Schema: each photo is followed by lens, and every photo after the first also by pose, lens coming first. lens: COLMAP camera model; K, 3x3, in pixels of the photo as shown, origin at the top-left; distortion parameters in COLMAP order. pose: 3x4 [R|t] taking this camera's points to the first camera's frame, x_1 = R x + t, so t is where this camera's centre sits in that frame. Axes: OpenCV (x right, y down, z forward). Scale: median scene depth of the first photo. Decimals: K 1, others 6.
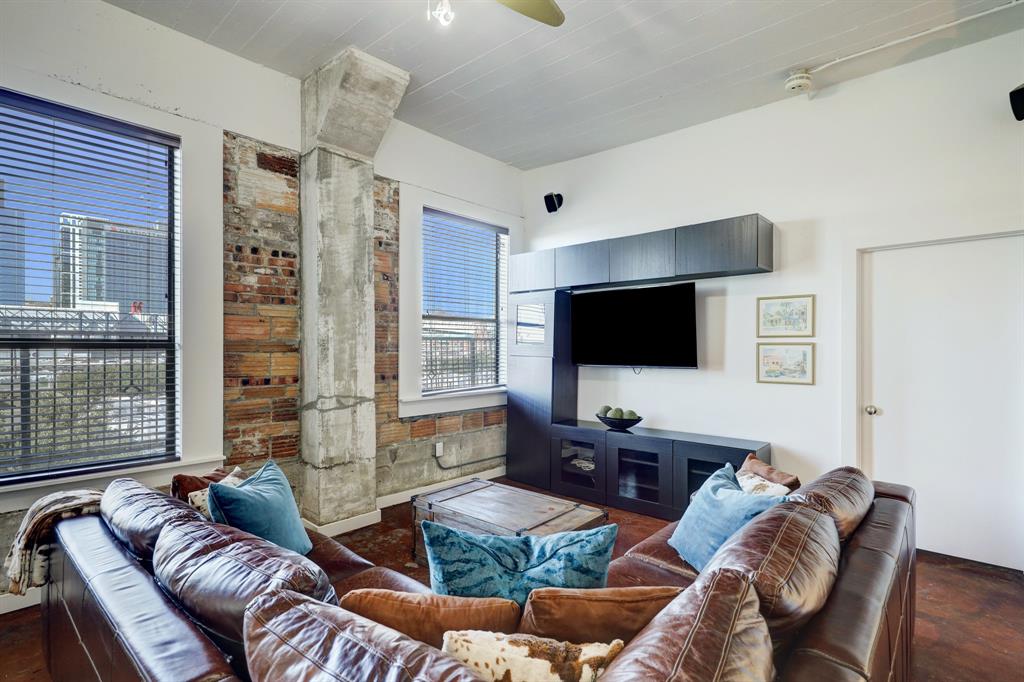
lens RADIAL K [[508.5, 0, 514.0], [0, 508.5, 343.0], [0, 0, 1]] dist [-0.007180, -0.000395]
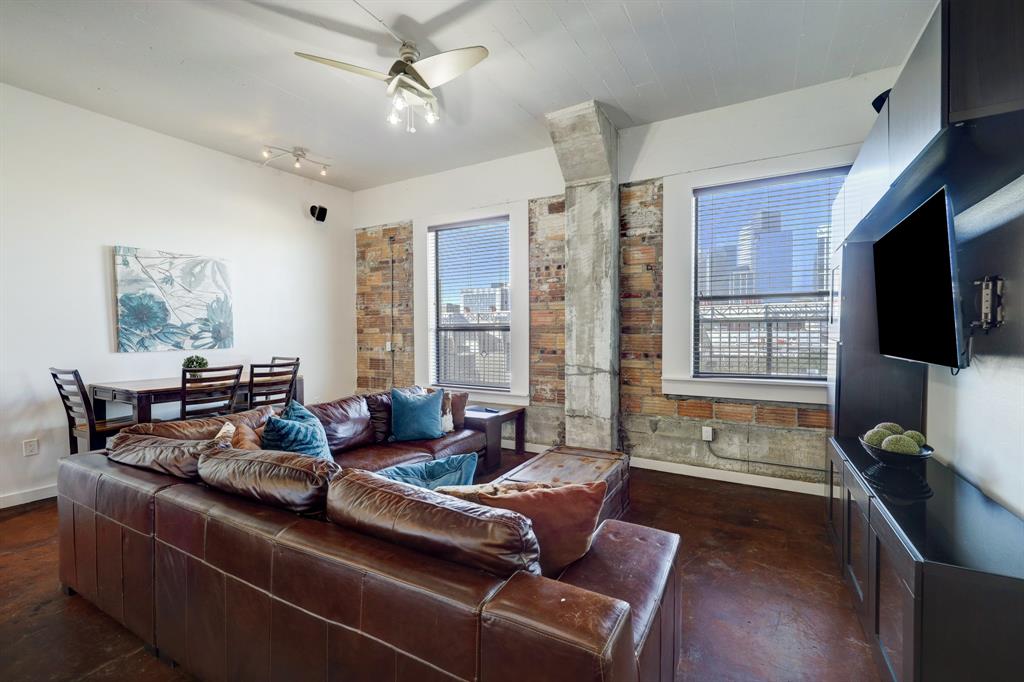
lens RADIAL K [[443.9, 0, 508.4], [0, 443.9, 336.7], [0, 0, 1]] dist [-0.001069, 0.000055]
pose [[0.197009, 0.006192, -0.980382, 0.759153], [0.009926, 0.999916, 0.008310, 0.015943], [0.980352, -0.011369, 0.196931, 0.572055]]
